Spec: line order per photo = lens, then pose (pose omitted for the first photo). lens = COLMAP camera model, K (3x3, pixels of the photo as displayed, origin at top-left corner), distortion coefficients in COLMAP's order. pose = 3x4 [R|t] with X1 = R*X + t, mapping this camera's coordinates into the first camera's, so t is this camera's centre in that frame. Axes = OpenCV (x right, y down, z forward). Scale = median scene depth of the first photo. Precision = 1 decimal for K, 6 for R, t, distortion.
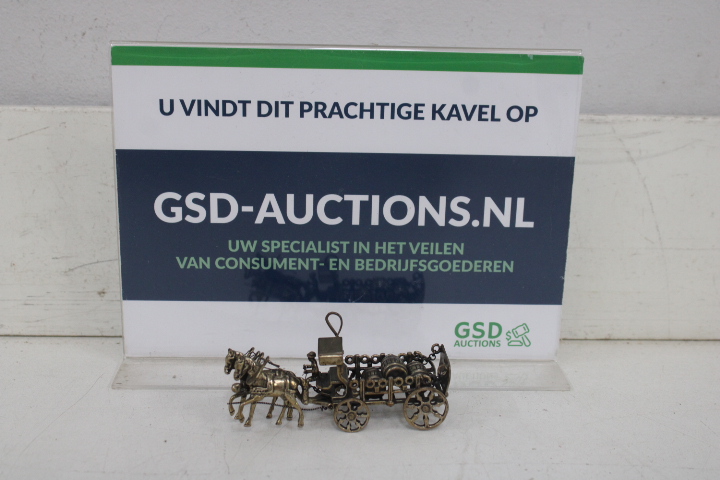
lens RADIAL K [[1061.5, 0, 360.0], [0, 1061.5, 240.0], [0, 0, 1]] dist [-0.041449, -0.027522]
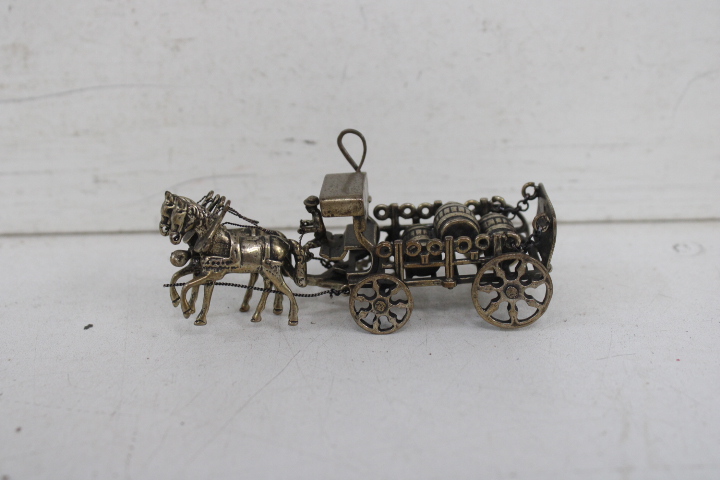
lens RADIAL K [[1000.6, 0, 360.0], [0, 1000.6, 240.0], [0, 0, 1]] dist [-0.095813, -0.017498]
pose [[0.995113, -0.013861, -0.097769, 0.033642], [0.021214, 0.996990, 0.074577, 0.090032], [0.096441, -0.076287, 0.992411, 0.465729]]
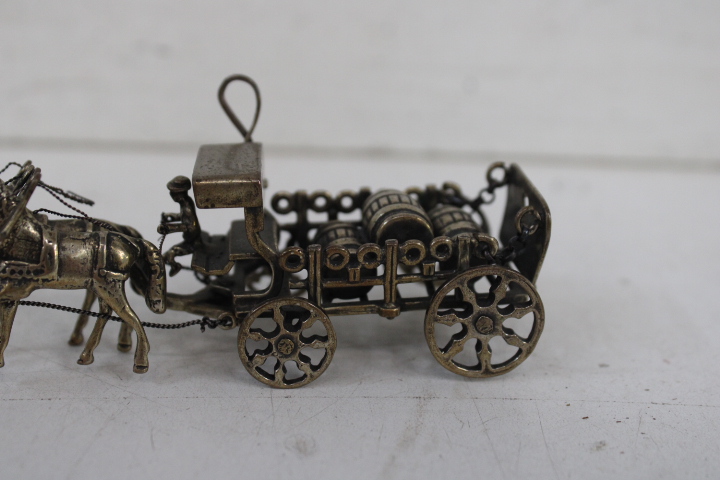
lens RADIAL K [[1000.6, 0, 360.0], [0, 1000.6, 240.0], [0, 0, 1]] dist [-0.095813, -0.017498]
pose [[0.998743, -0.006420, 0.049712, 0.000554], [0.002533, 0.996961, 0.077860, 0.101494], [-0.050060, -0.077636, 0.995724, 0.649645]]
